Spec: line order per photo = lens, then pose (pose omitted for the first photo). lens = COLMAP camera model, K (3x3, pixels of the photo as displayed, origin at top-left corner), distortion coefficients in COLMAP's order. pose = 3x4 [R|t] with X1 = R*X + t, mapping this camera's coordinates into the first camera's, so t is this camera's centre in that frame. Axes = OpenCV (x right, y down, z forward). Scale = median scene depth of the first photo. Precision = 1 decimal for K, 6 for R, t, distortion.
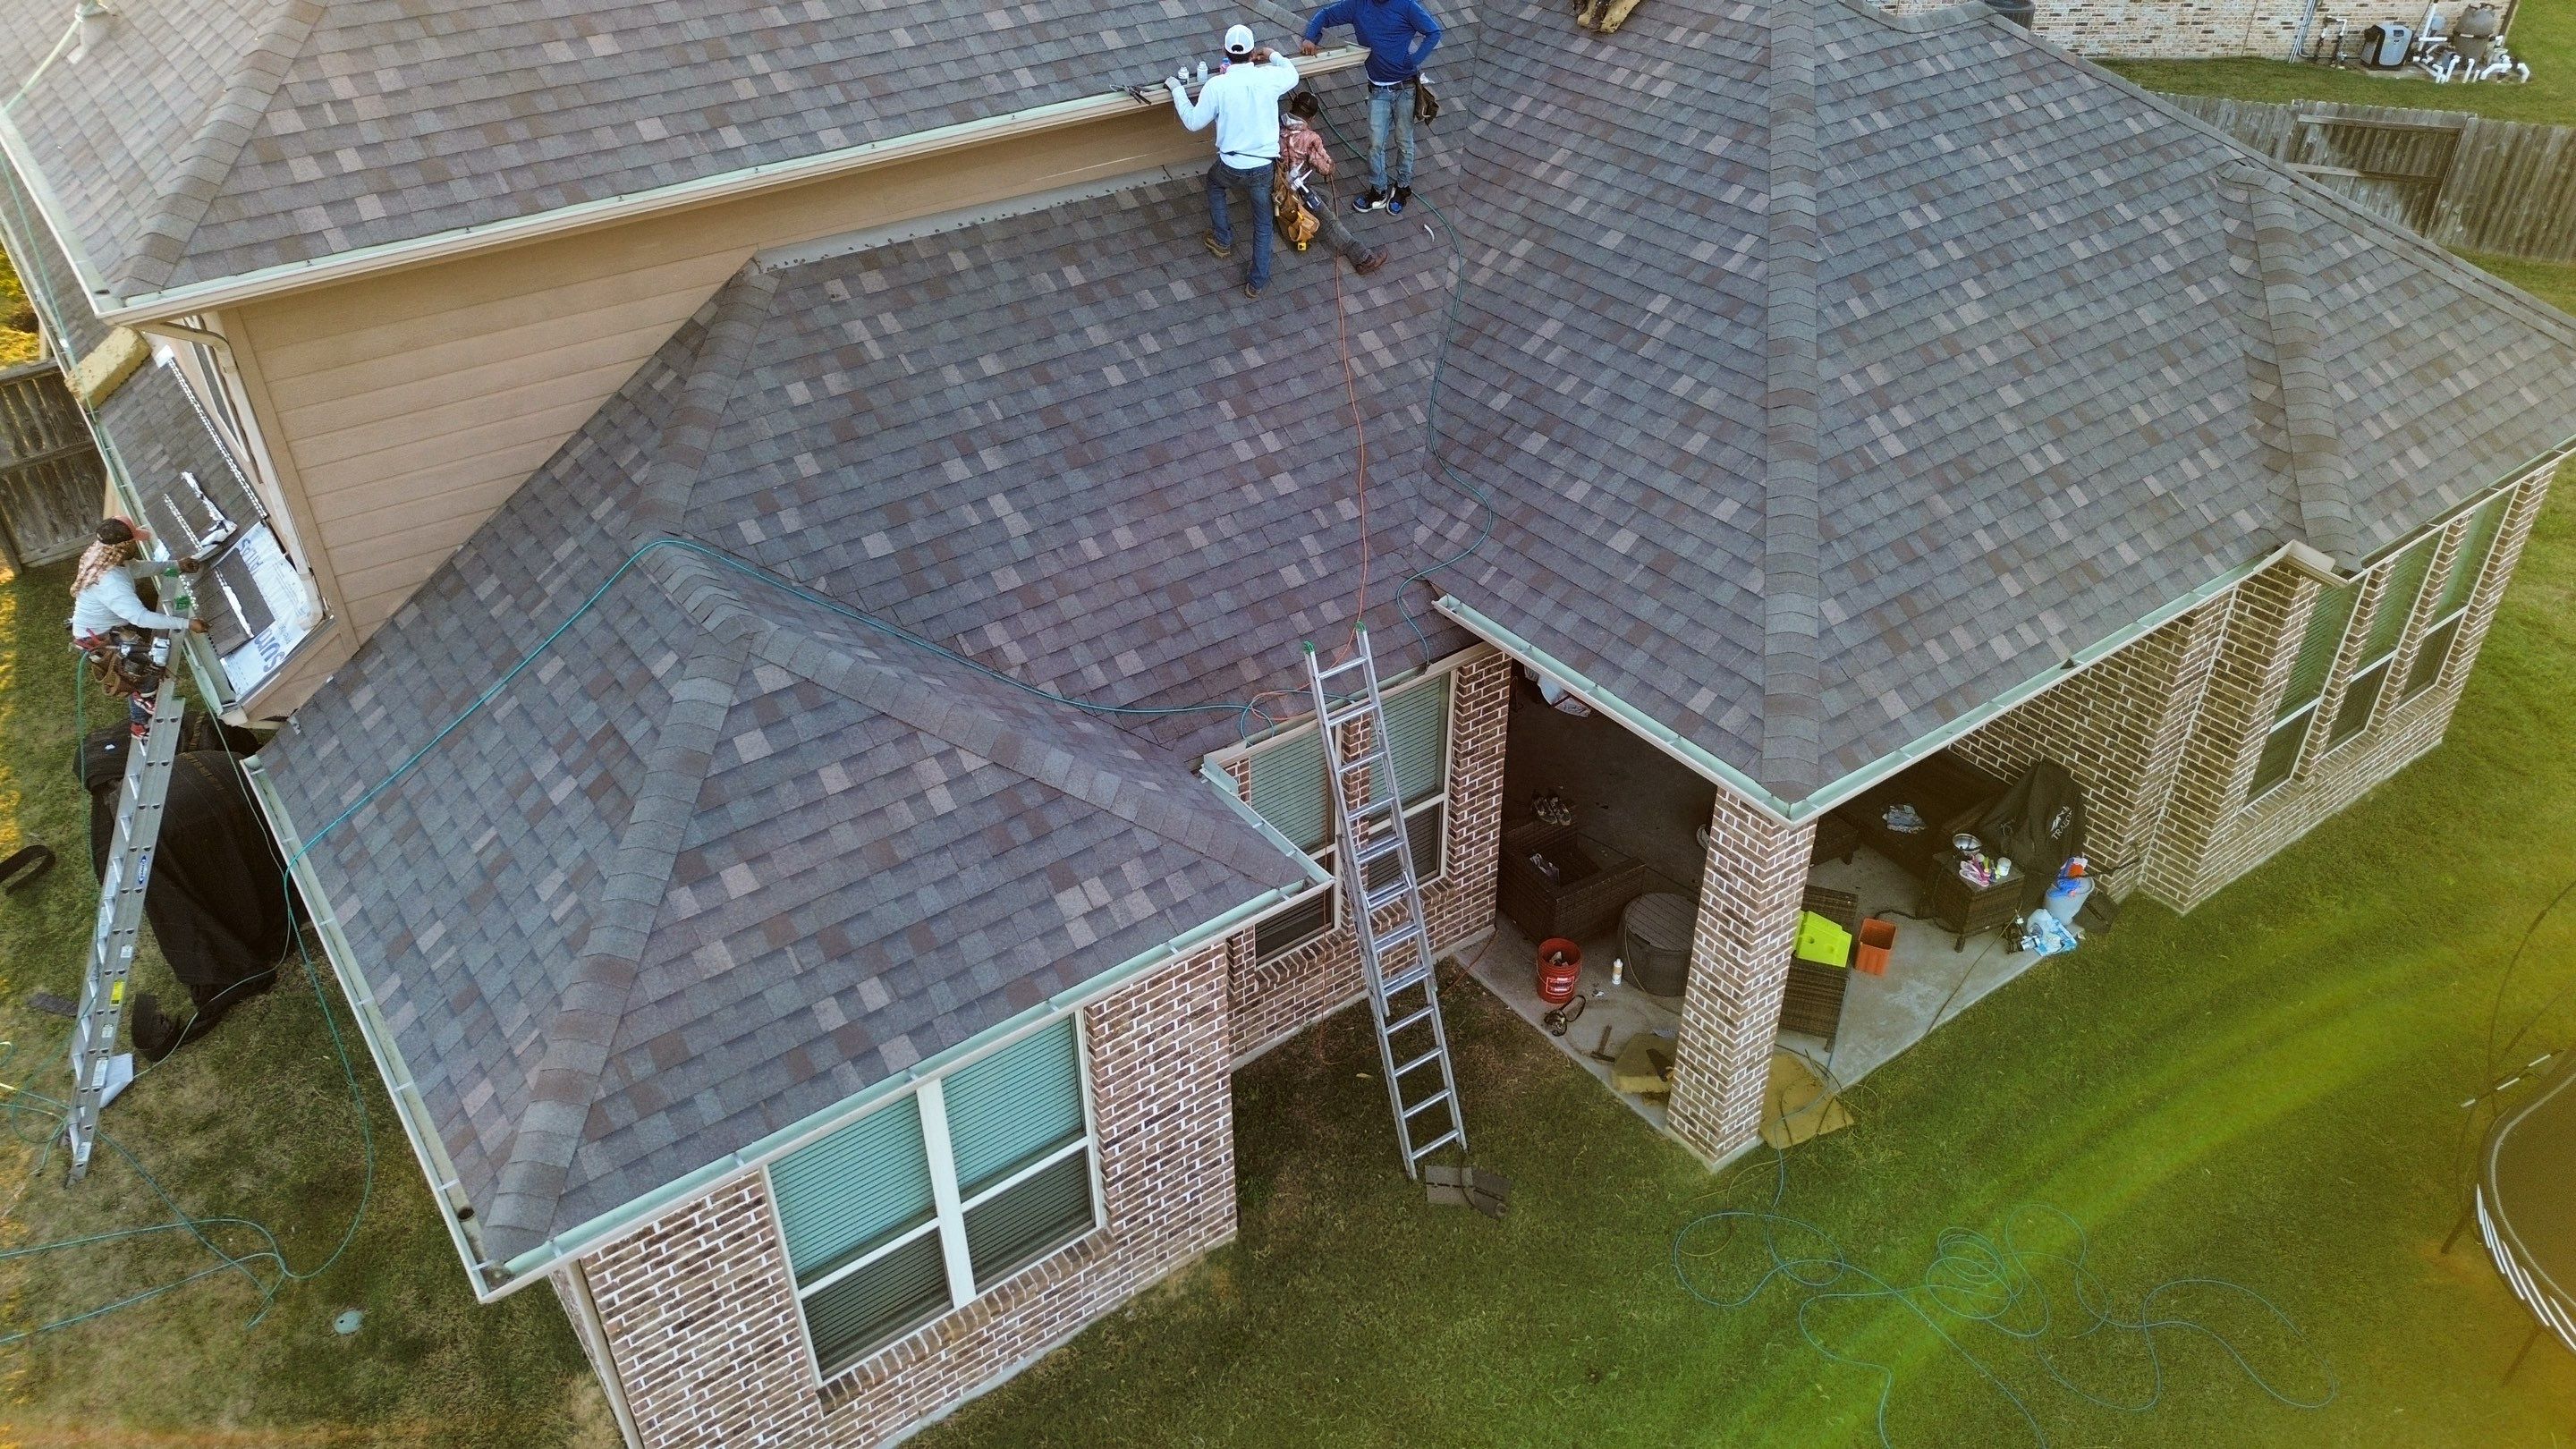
lens RADIAL K [[1802.8, 0, 1293.7], [0, 1802.8, 721.5], [0, 0, 1]] dist [0.081288, -0.079725]
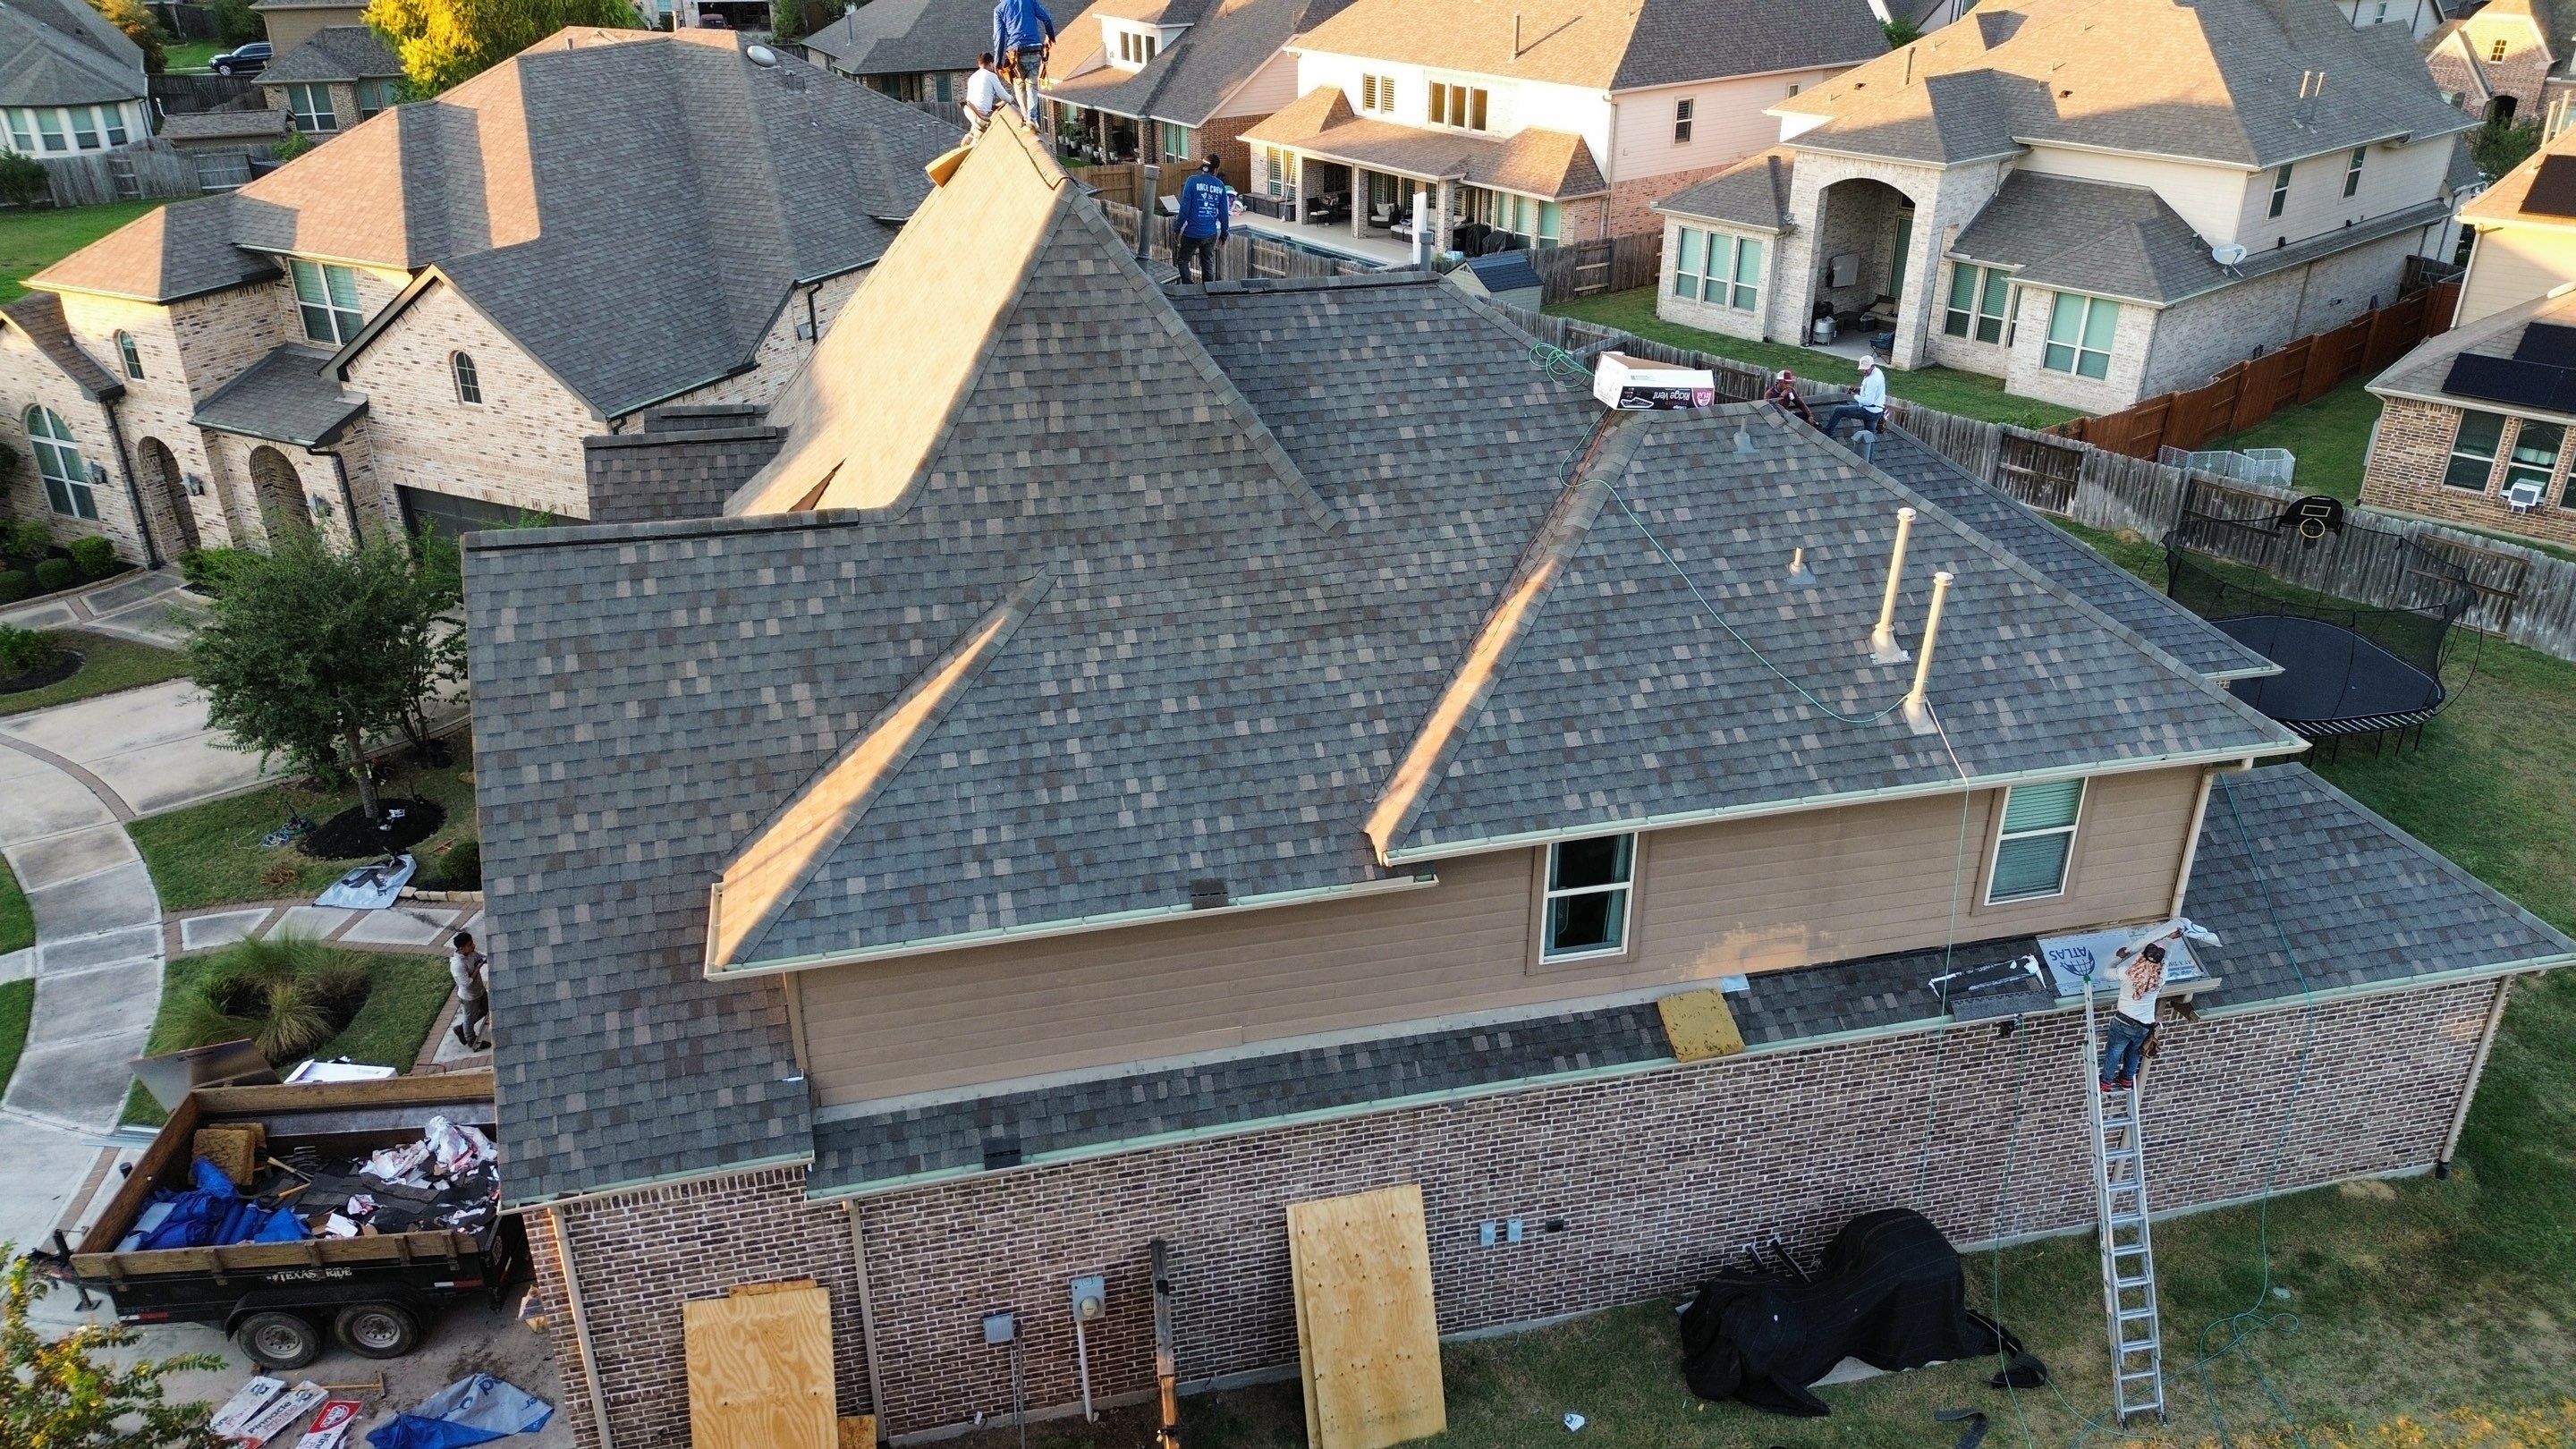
lens RADIAL K [[1802.8, 0, 1291.8], [0, 1802.8, 732.9], [0, 0, 1]] dist [0.081288, -0.079725]
pose [[0.389801, -0.401723, 0.828658, -2.041856], [0.522235, 0.837583, 0.160390, -0.845452], [-0.758502, 0.370234, 0.536285, 0.581063]]
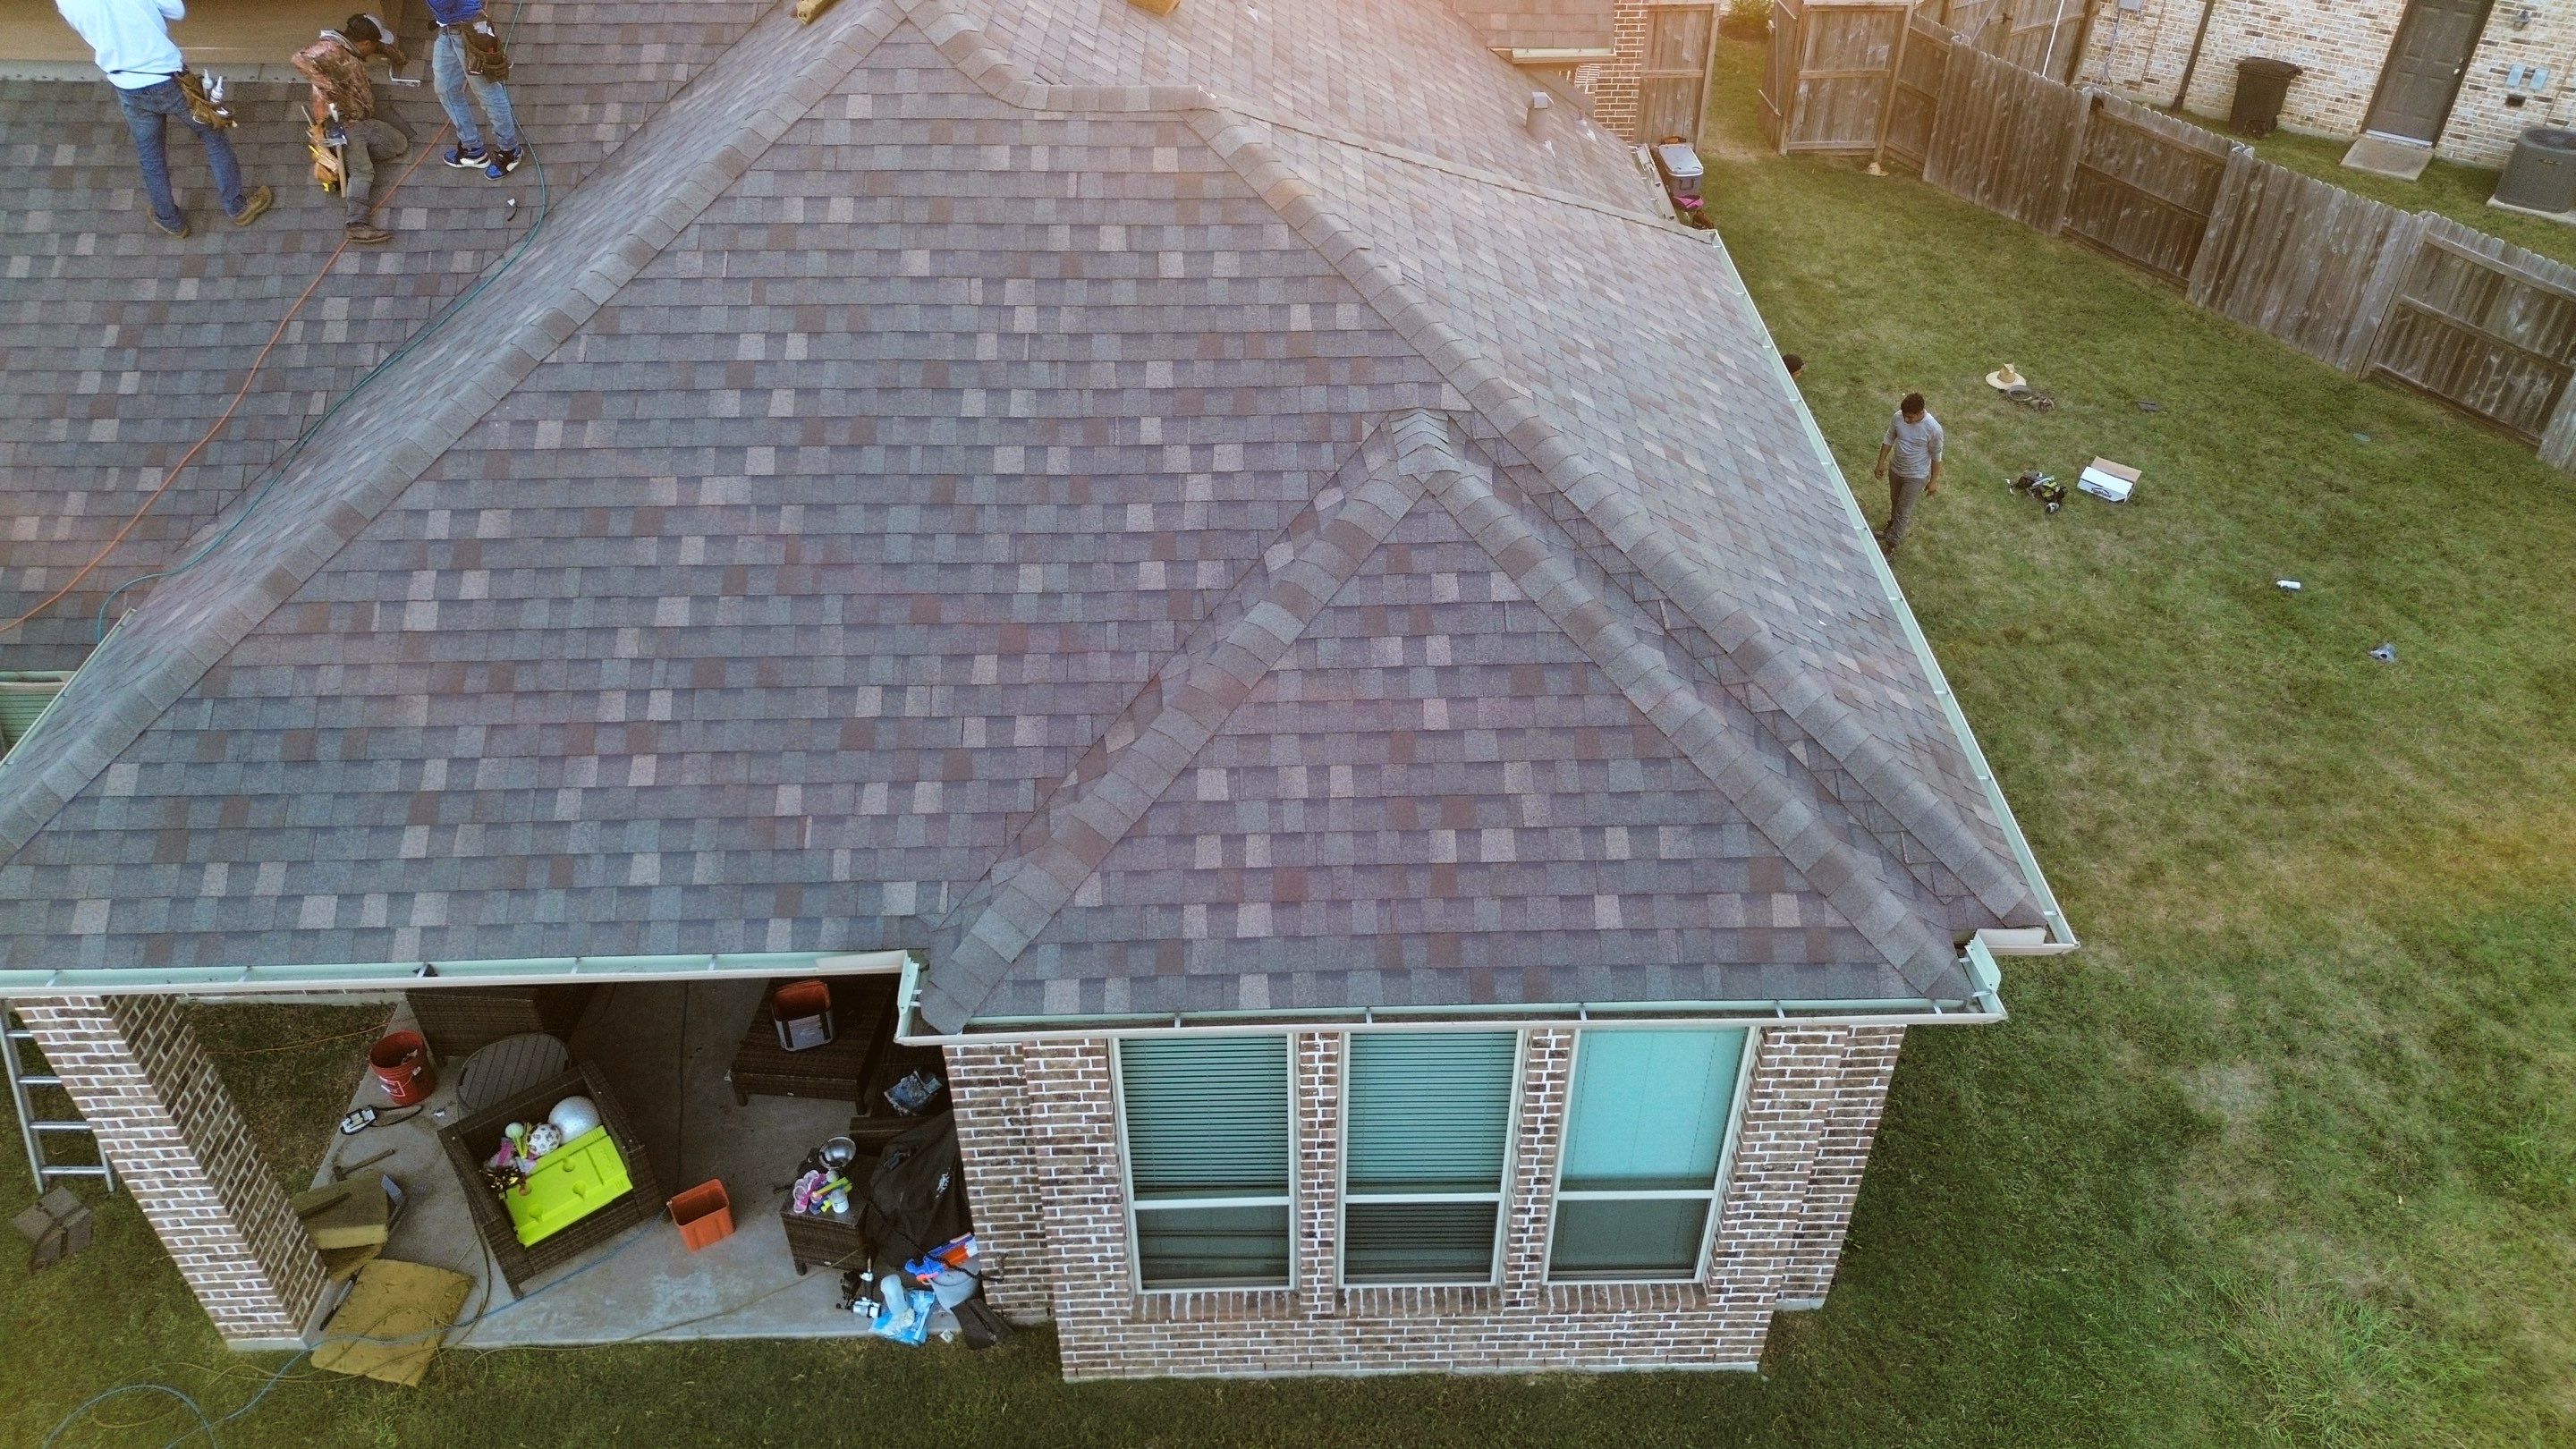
lens RADIAL K [[1802.8, 0, 1291.6], [0, 1802.8, 725.6], [0, 0, 1]] dist [0.081288, -0.079725]
pose [[0.820237, 0.361851, -0.443029, 0.948532], [-0.331223, 0.931889, 0.147898, -0.330261], [0.466371, 0.025430, 0.884224, 0.476290]]
